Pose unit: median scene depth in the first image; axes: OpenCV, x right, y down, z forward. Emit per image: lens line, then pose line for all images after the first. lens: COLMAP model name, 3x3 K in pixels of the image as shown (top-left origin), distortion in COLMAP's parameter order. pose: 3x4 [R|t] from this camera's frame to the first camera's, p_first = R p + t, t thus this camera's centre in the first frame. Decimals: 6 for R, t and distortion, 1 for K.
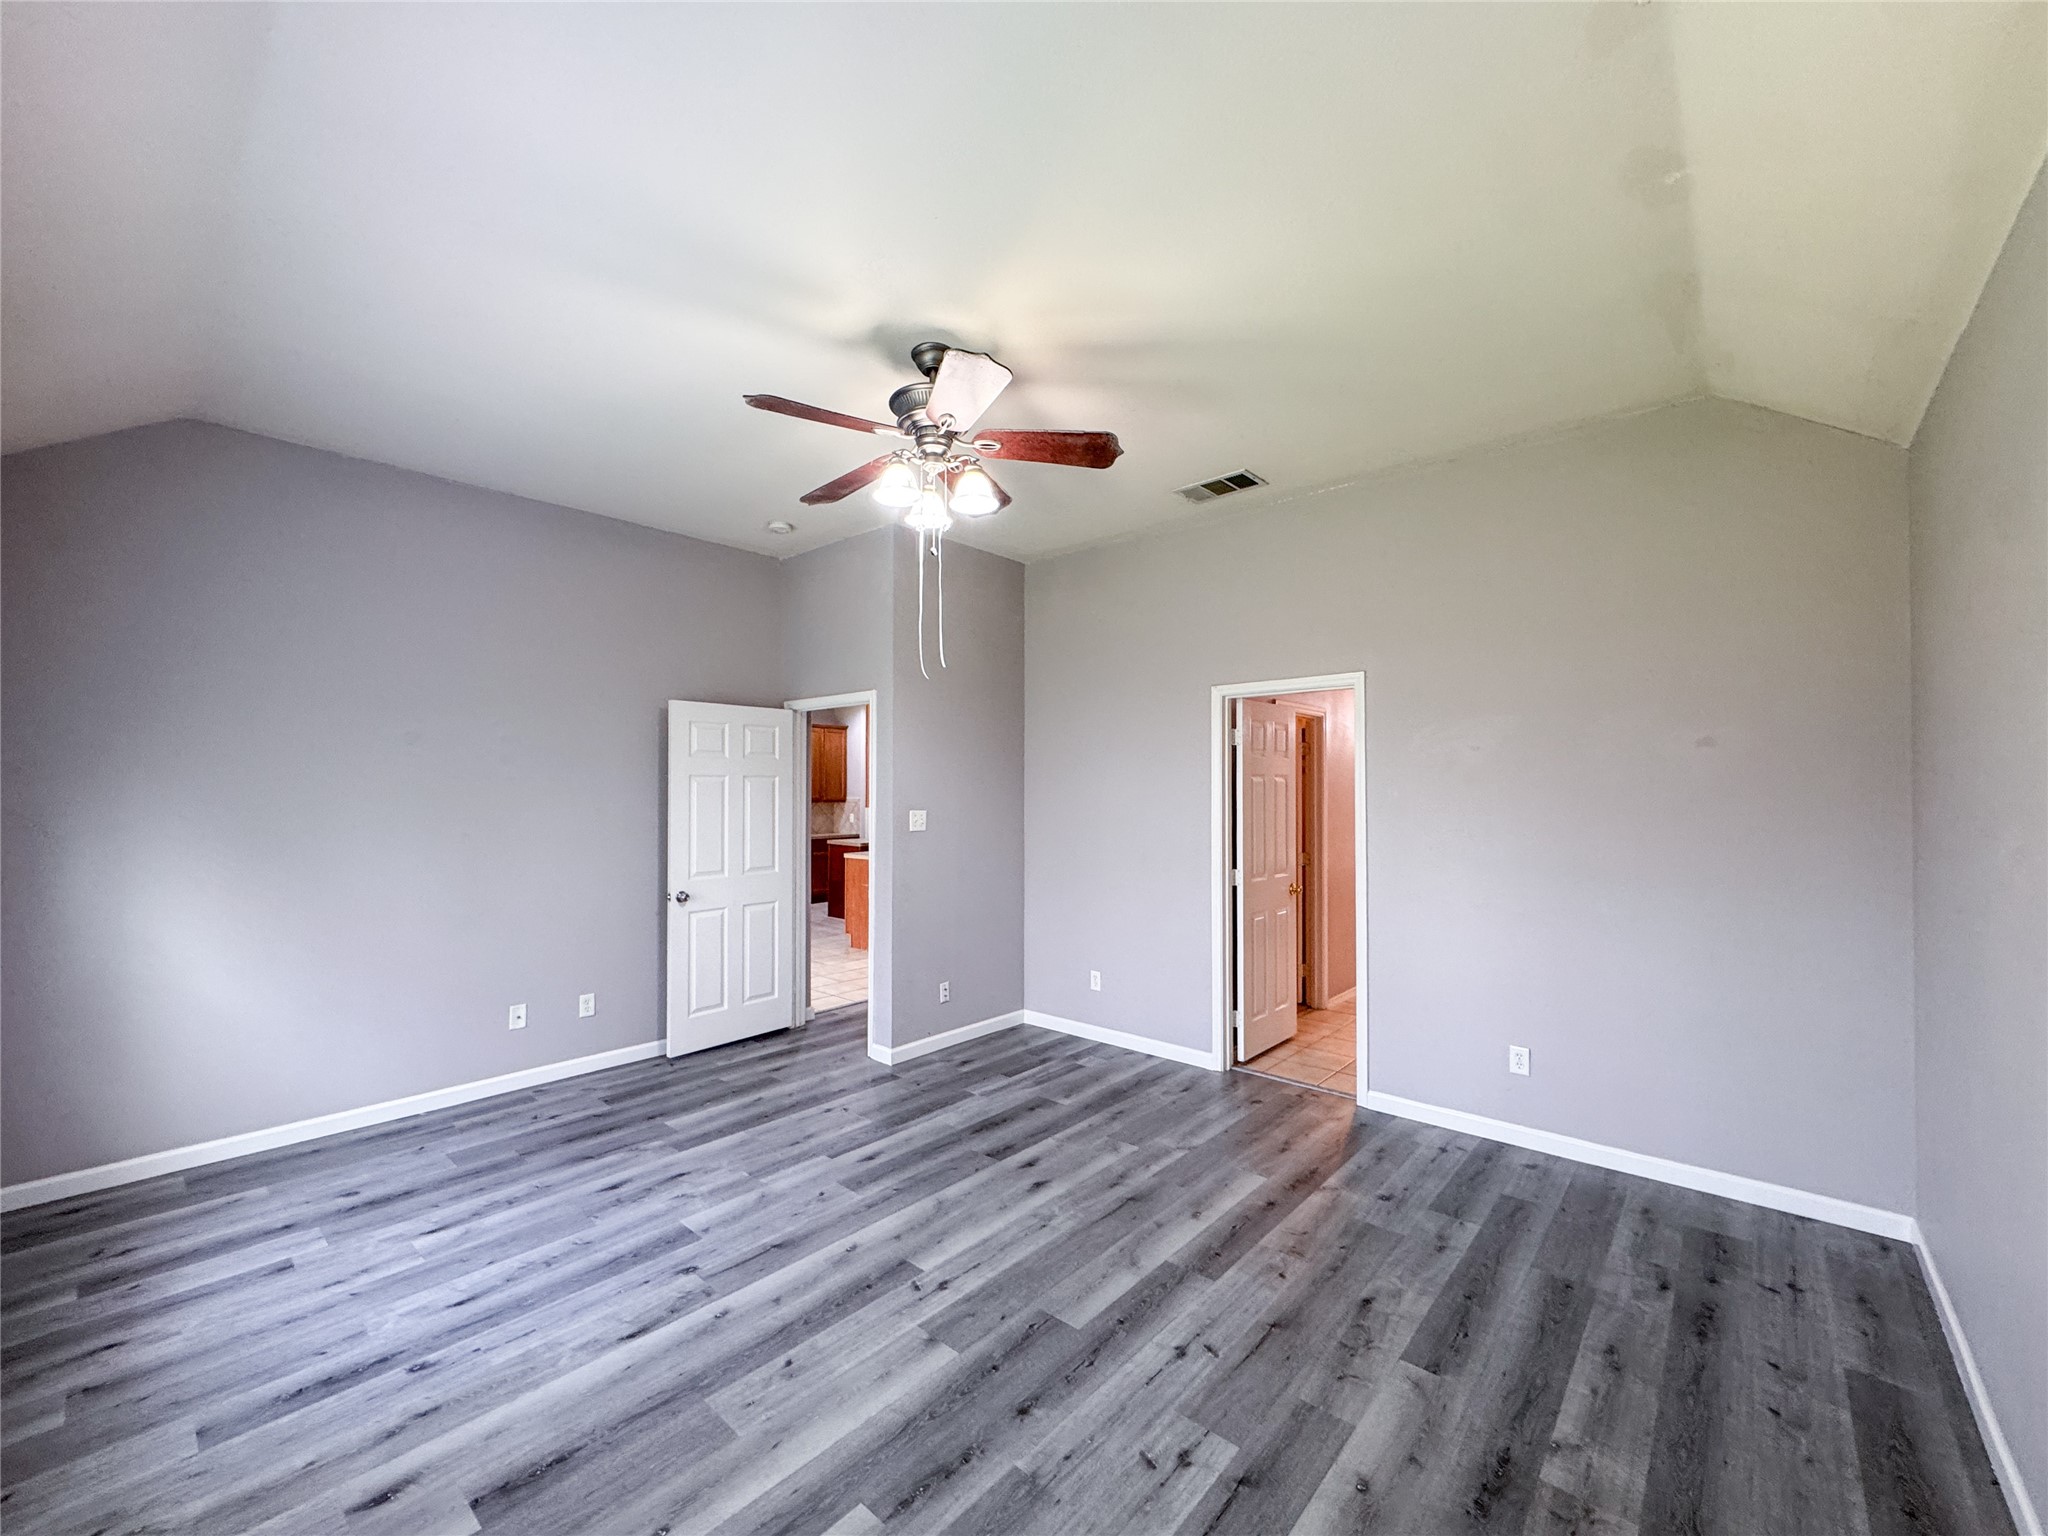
lens RADIAL K [[825.3, 0, 1040.6], [0, 825.3, 776.1], [0, 0, 1]] dist [-0.004461, -0.000298]
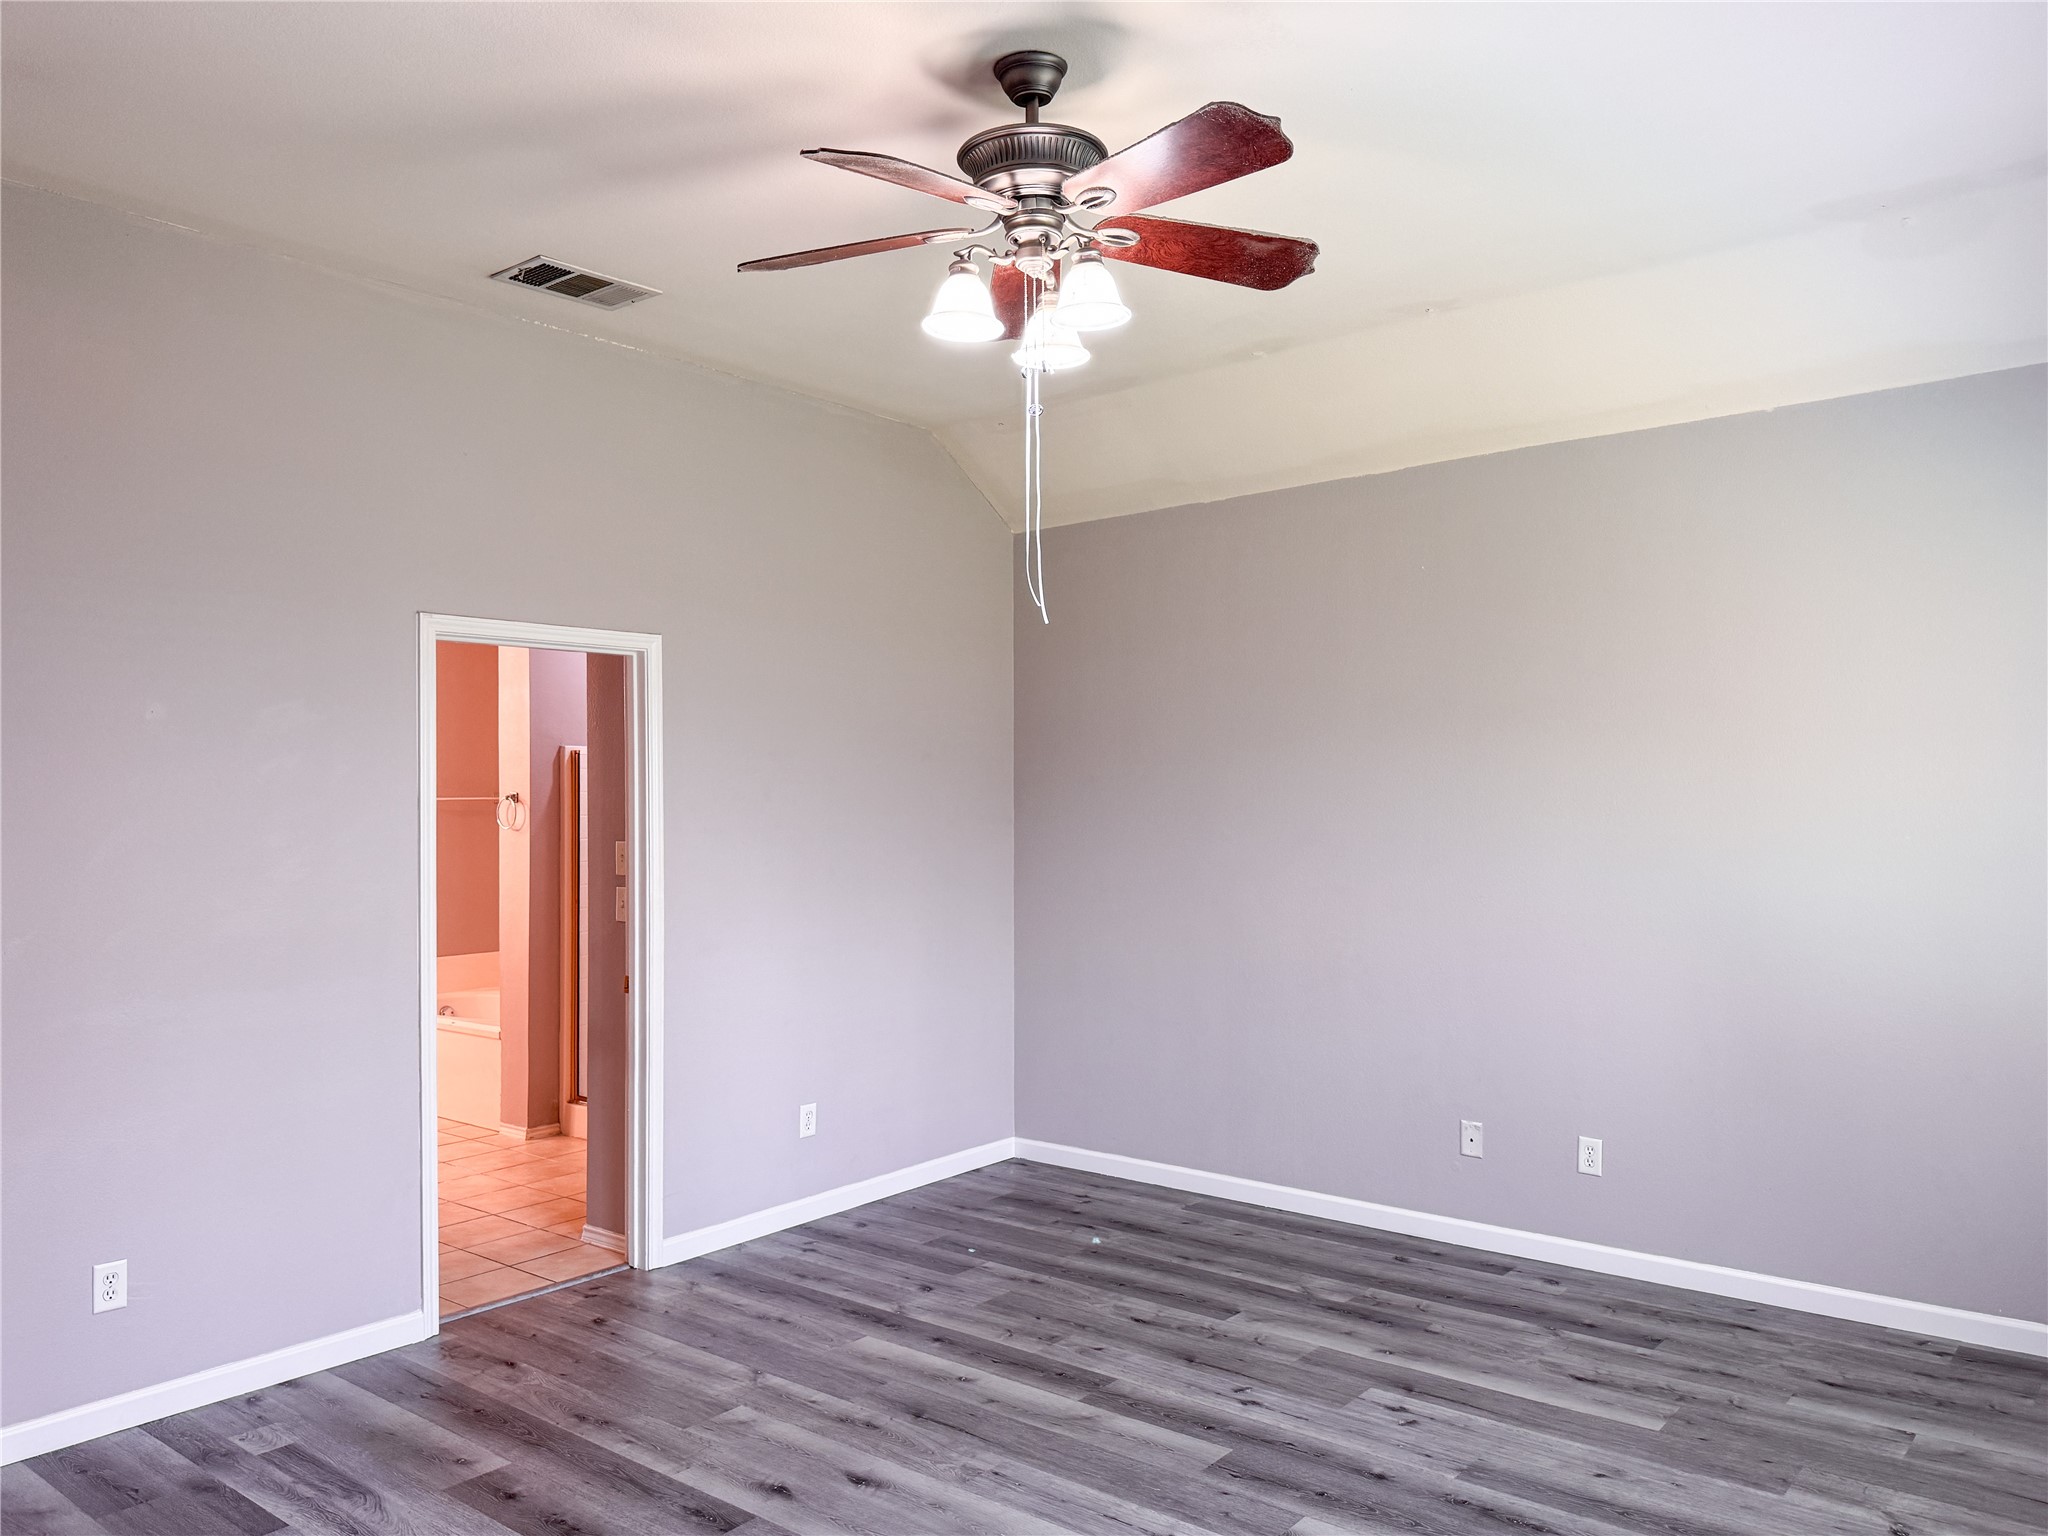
lens RADIAL K [[1467.9, 0, 1016.8], [0, 1467.9, 768.4], [0, 0, 1]] dist [0.037890, -0.046452]
pose [[-0.015245, 0.014656, 0.999776, -1.085568], [-0.010226, 0.999838, -0.014812, 0.001816], [-0.999831, -0.010449, -0.015093, 0.926447]]
